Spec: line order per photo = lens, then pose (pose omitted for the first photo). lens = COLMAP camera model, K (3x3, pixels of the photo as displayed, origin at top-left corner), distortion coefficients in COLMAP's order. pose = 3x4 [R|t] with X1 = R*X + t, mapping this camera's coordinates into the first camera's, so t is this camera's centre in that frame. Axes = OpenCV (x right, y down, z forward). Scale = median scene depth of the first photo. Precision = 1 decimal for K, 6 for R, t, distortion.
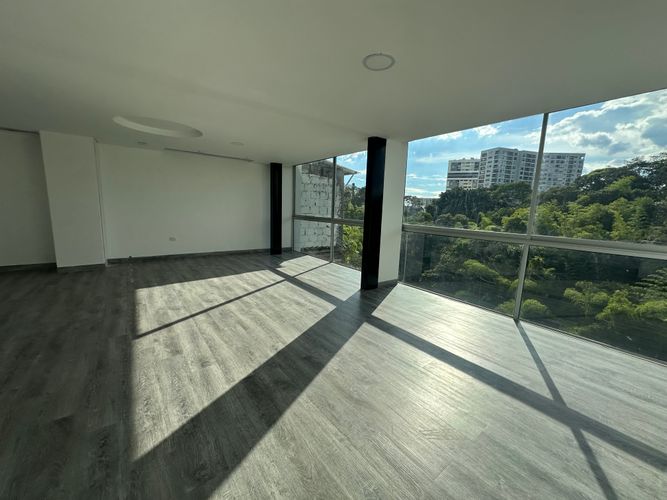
lens RADIAL K [[266.3, 0, 333.6], [0, 266.3, 248.9], [0, 0, 1]] dist [-0.003958, 0.000793]
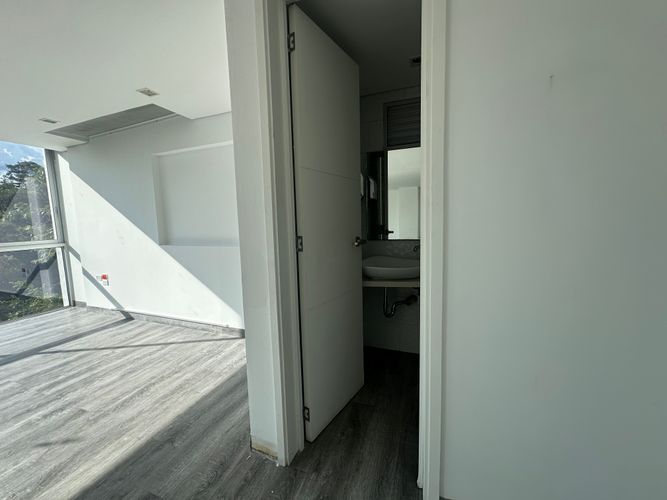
lens RADIAL K [[266.3, 0, 333.6], [0, 266.3, 248.9], [0, 0, 1]] dist [-0.003958, 0.000793]
pose [[-0.531121, -0.113165, 0.839705, -0.567035], [0.138225, 0.966192, 0.217639, -0.017418], [-0.835945, 0.231661, -0.497522, 0.062229]]
